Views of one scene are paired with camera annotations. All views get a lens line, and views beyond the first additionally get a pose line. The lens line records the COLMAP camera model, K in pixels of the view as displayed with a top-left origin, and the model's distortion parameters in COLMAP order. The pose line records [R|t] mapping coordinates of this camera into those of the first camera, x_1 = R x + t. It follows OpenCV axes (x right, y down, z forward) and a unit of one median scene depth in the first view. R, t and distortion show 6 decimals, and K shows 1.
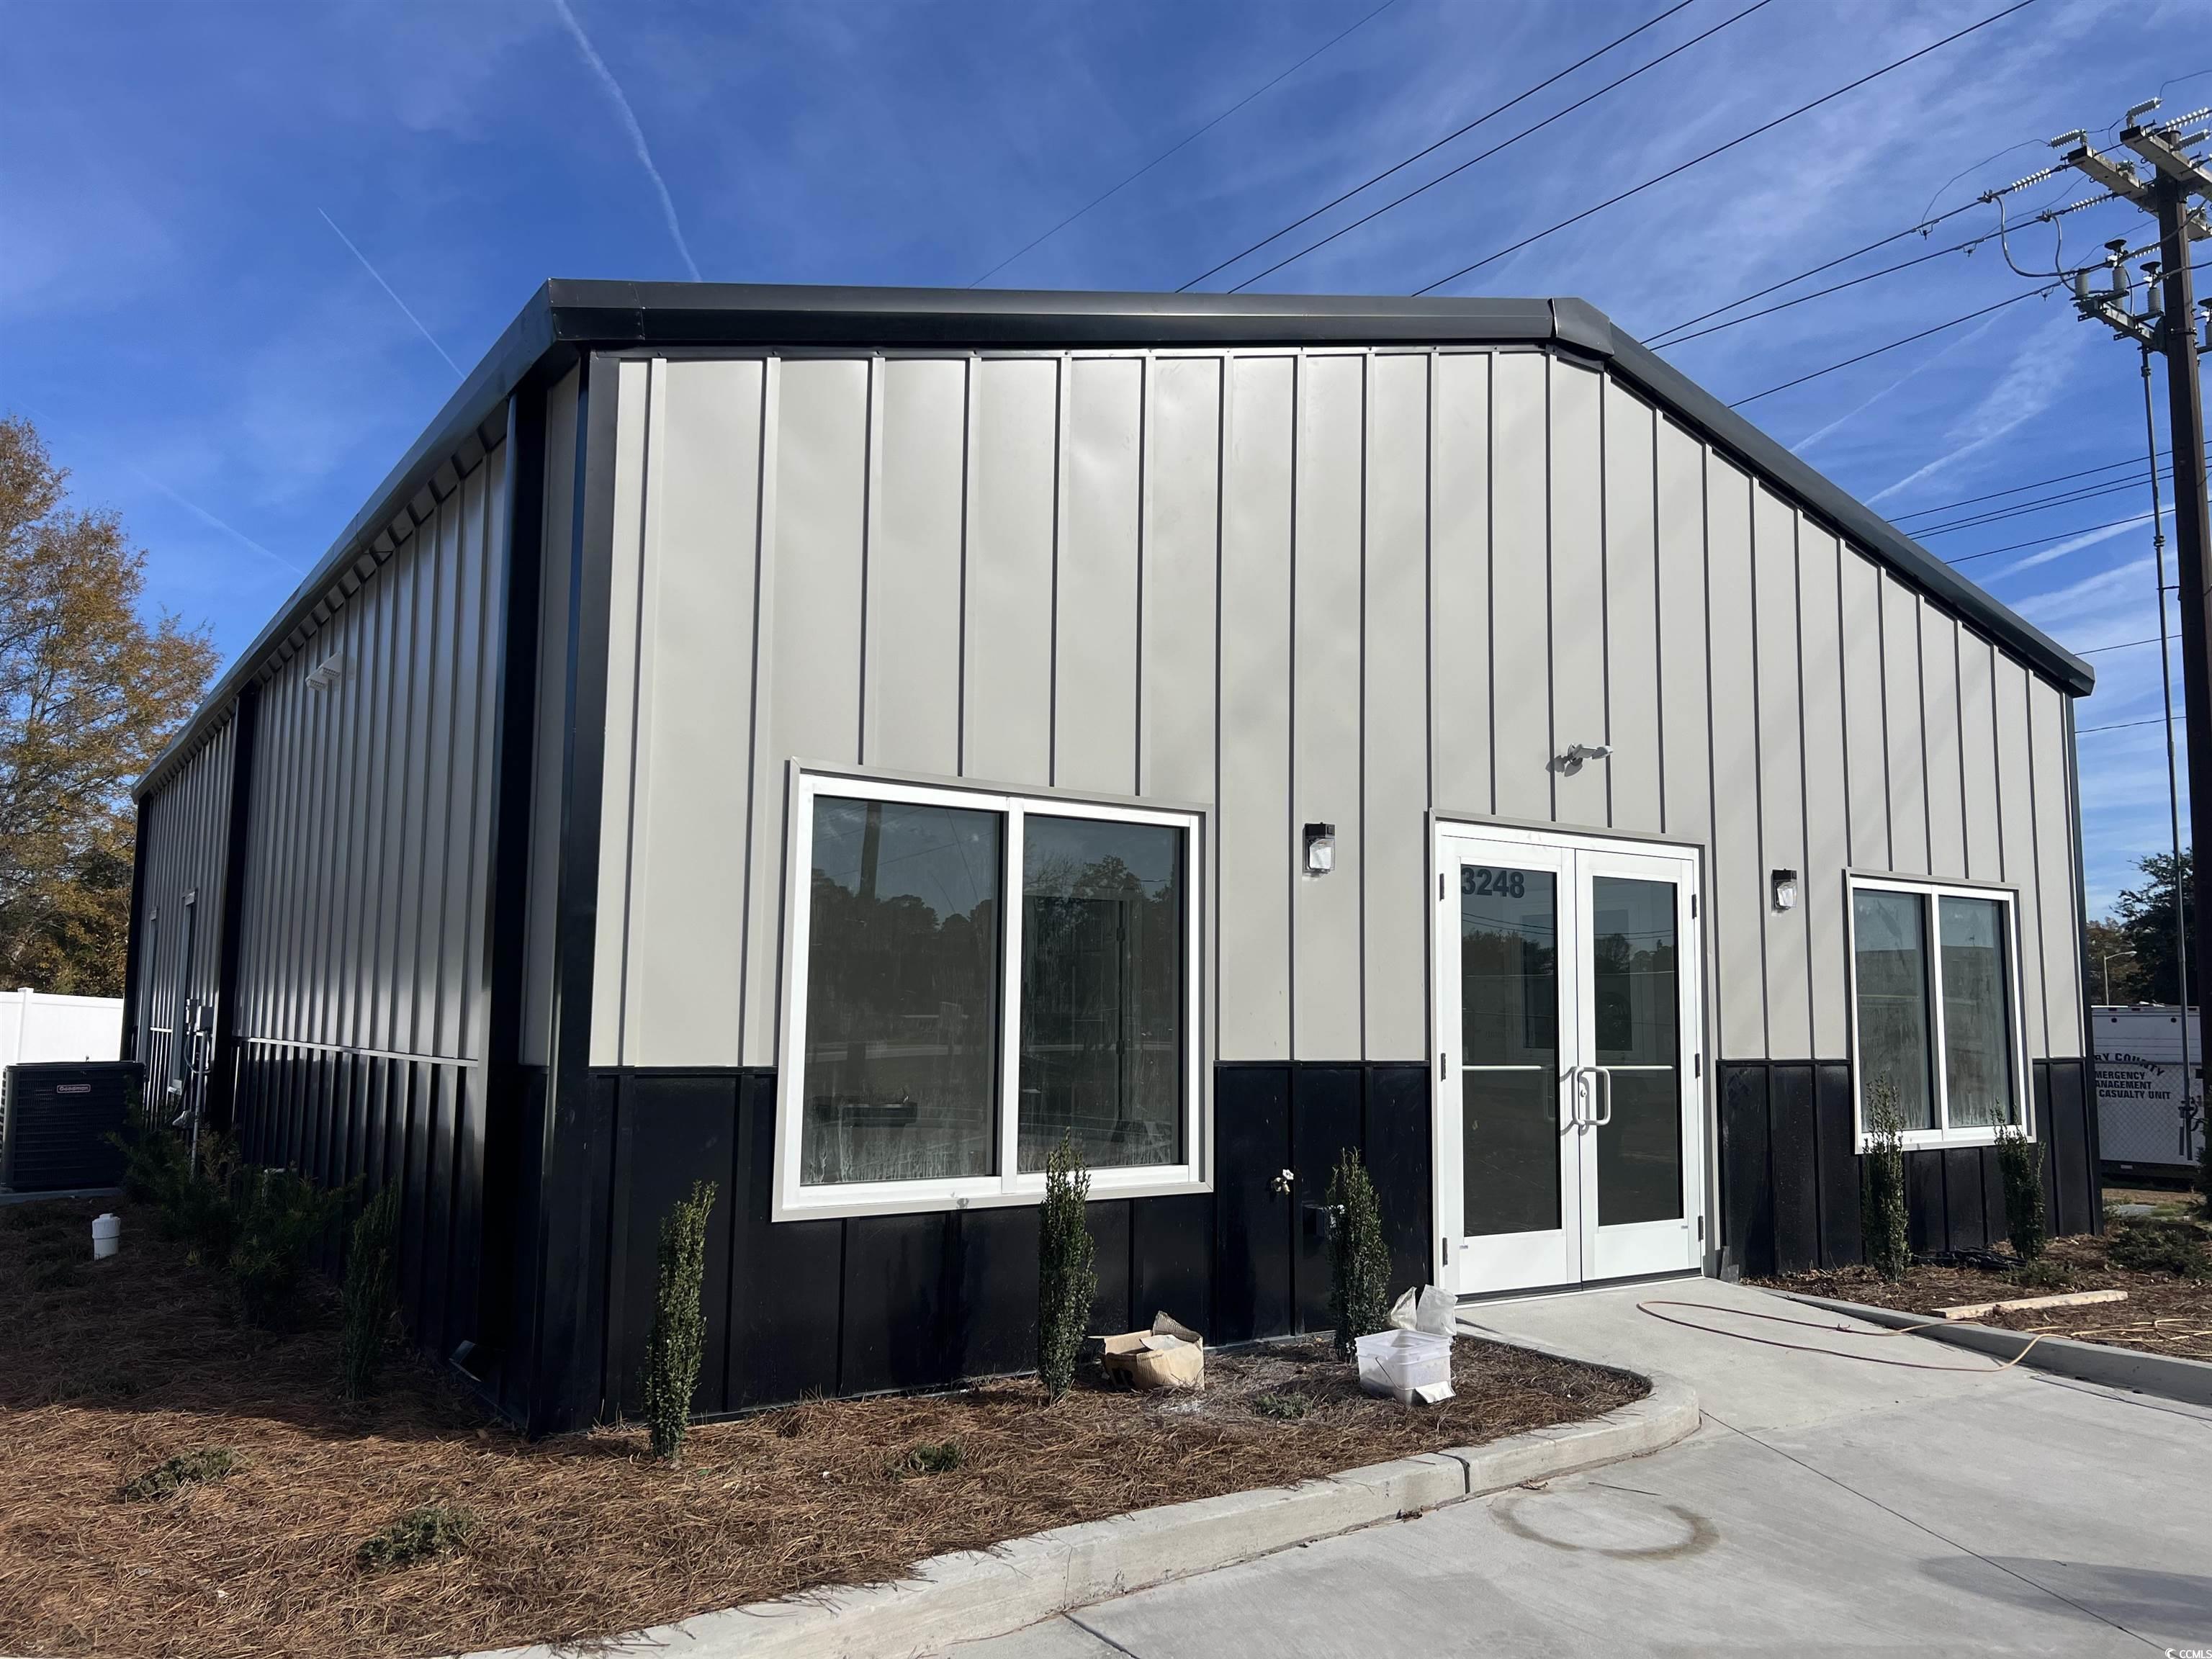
lens RADIAL K [[1658.3, 0, 1126.6], [0, 1658.3, 830.3], [0, 0, 1]] dist [0.031846, -0.003373]
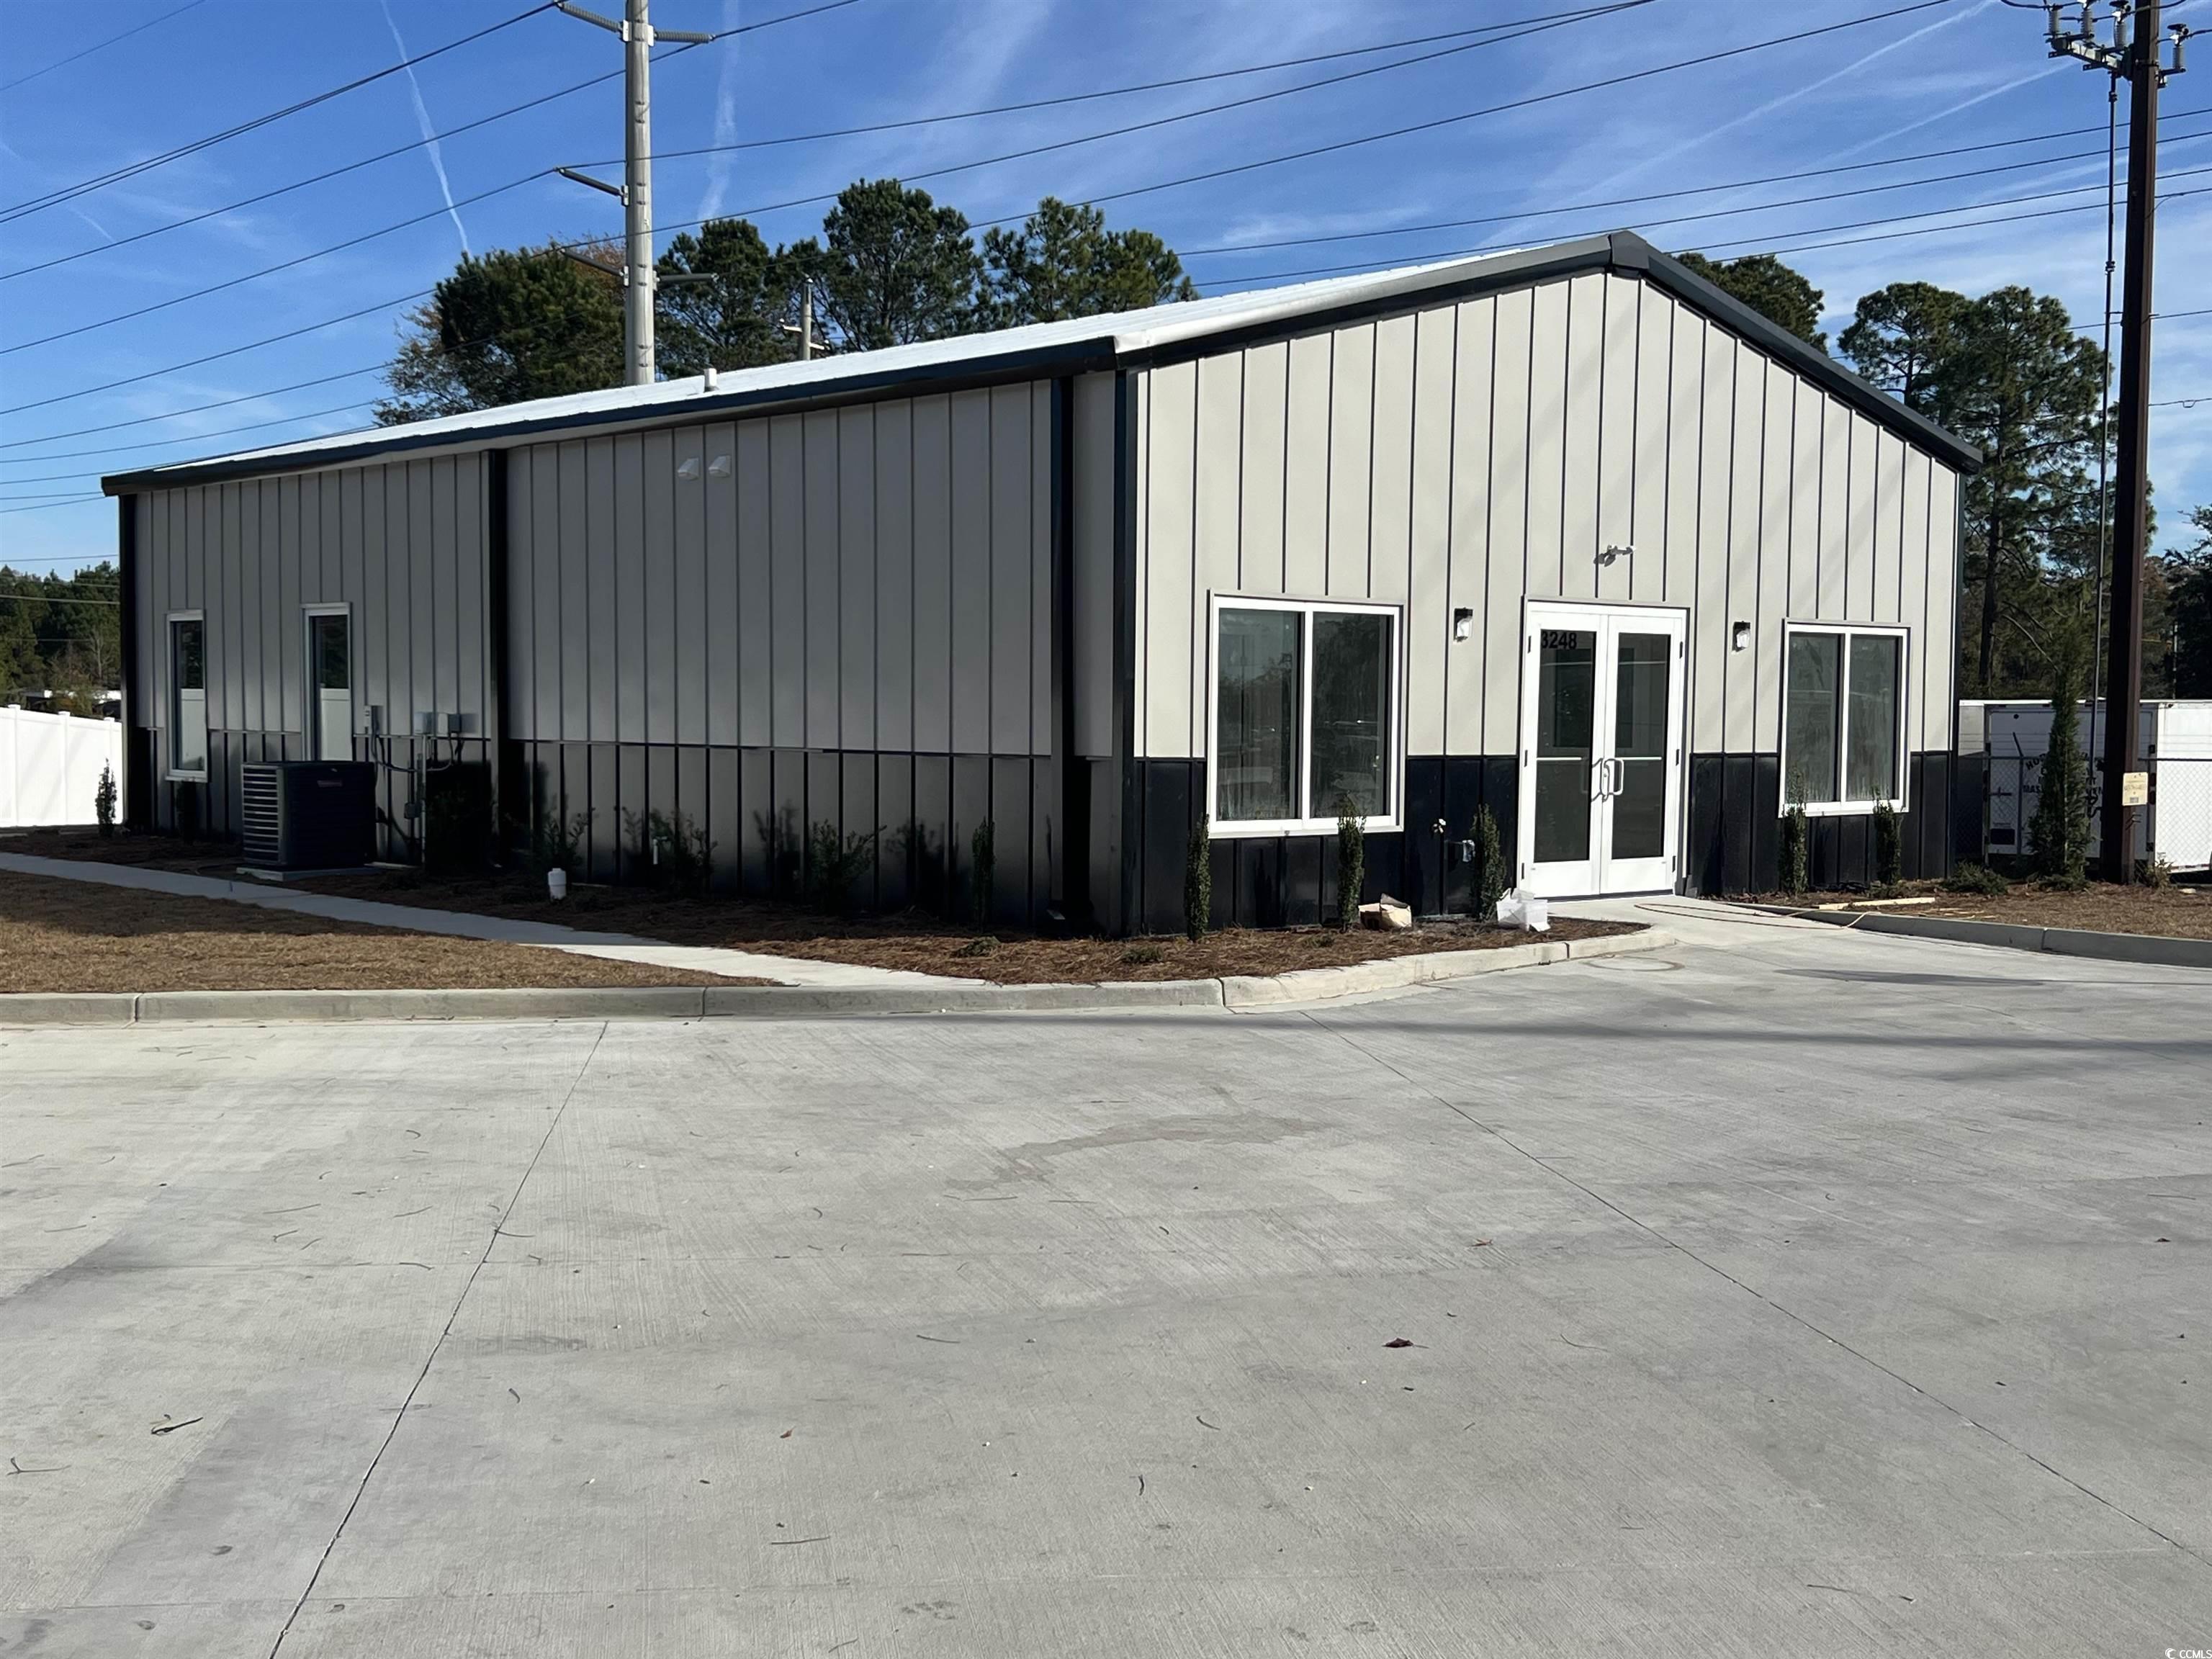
lens RADIAL K [[2606.5, 0, 1074.5], [0, 2606.5, 873.5], [0, 0, 1]] dist [0.036005, 0.000000]
pose [[0.993162, -0.008760, 0.116417, -0.493311], [-0.011853, 0.984463, 0.175193, -0.168817], [-0.116143, -0.175375, 0.977627, -1.312168]]
